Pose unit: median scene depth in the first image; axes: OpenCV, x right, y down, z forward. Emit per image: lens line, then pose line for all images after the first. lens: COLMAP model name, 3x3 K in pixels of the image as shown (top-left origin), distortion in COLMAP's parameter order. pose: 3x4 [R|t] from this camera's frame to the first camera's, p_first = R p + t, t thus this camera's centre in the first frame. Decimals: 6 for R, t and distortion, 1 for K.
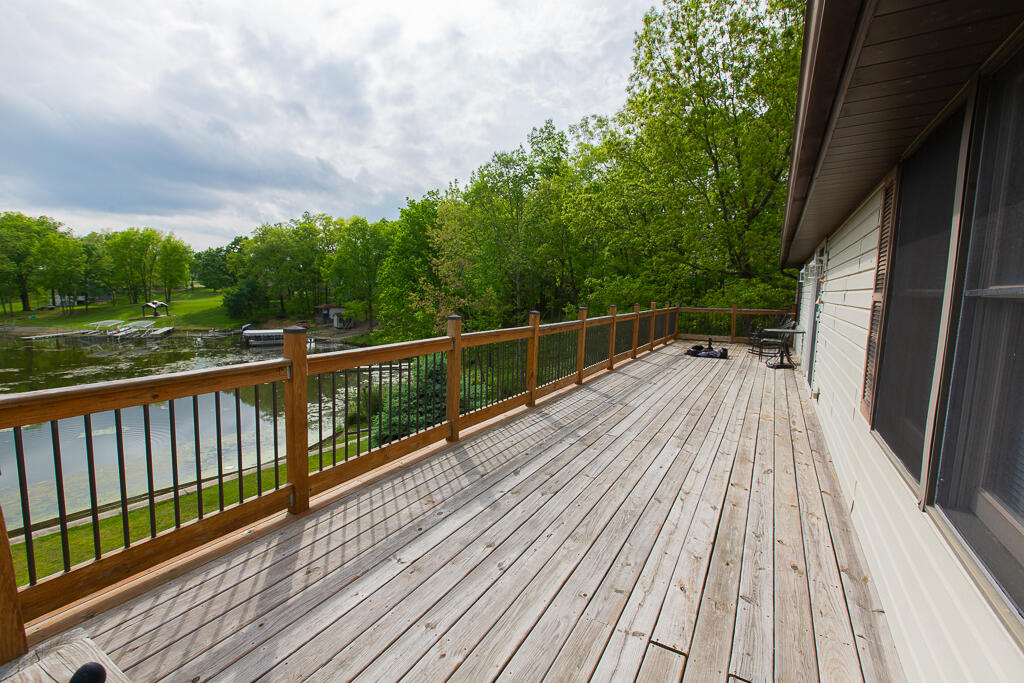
lens RADIAL K [[451.7, 0, 506.7], [0, 451.7, 339.1], [0, 0, 1]] dist [0.002508, -0.001097]
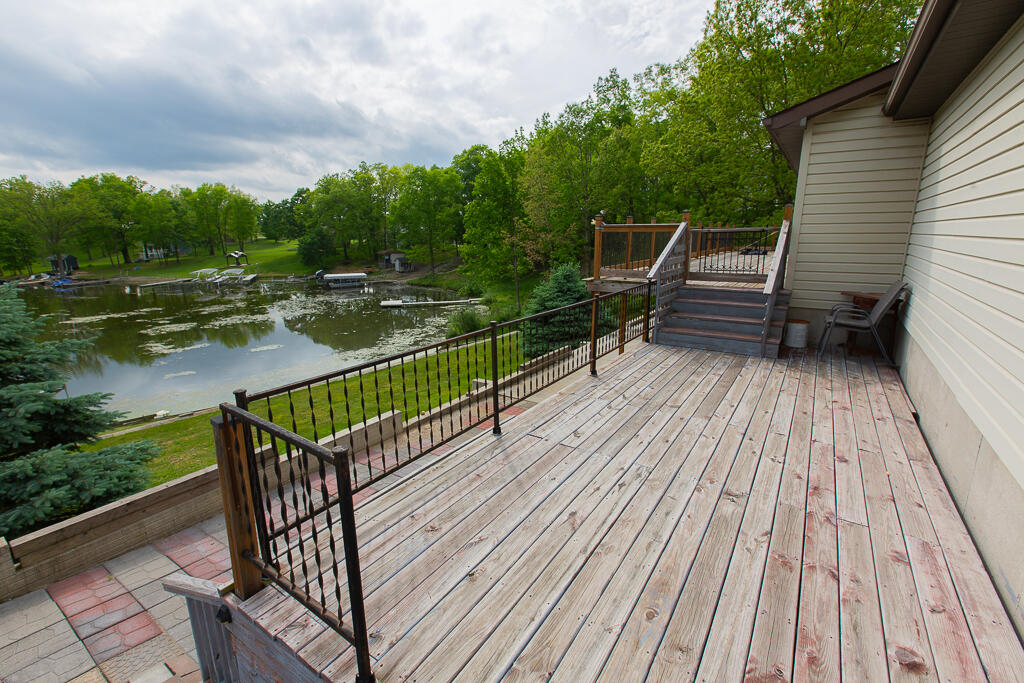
lens RADIAL K [[451.7, 0, 505.4], [0, 451.7, 340.4], [0, 0, 1]] dist [0.002508, -0.001097]
pose [[0.997048, -0.012252, -0.075802, -0.039617], [0.021311, 0.992560, 0.119878, 0.014747], [0.073769, -0.121139, 0.989891, -0.080611]]
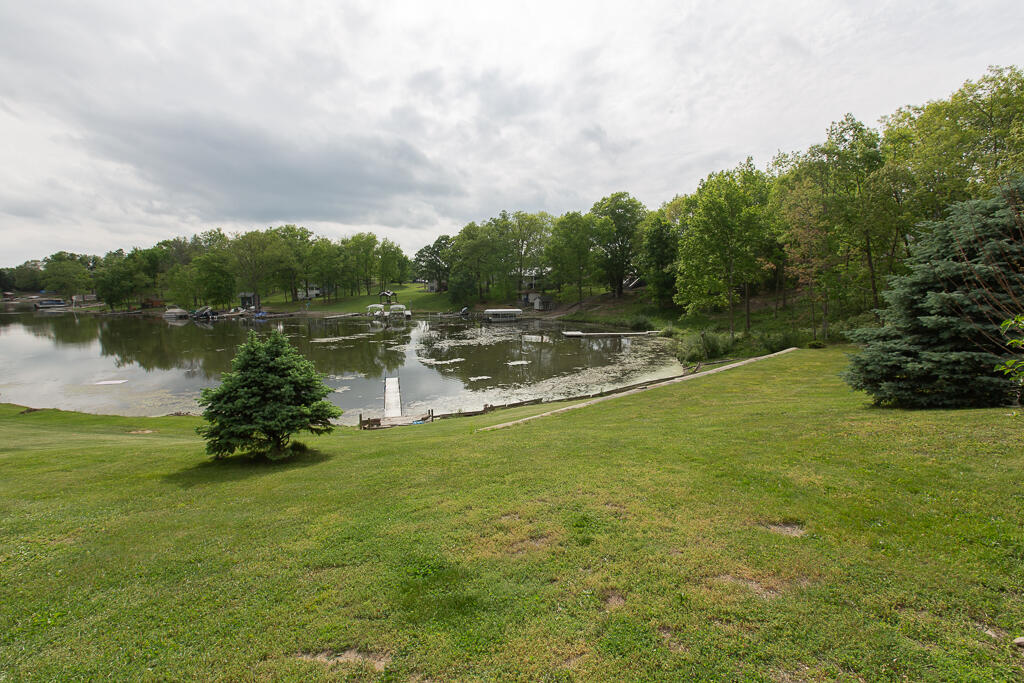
lens RADIAL K [[451.7, 0, 507.9], [0, 451.7, 337.9], [0, 0, 1]] dist [0.002508, -0.001097]
pose [[0.975165, 0.000173, -0.221479, -0.197264], [0.001745, 0.999963, 0.008464, 0.036920], [0.221472, -0.008640, 0.975128, -0.141609]]
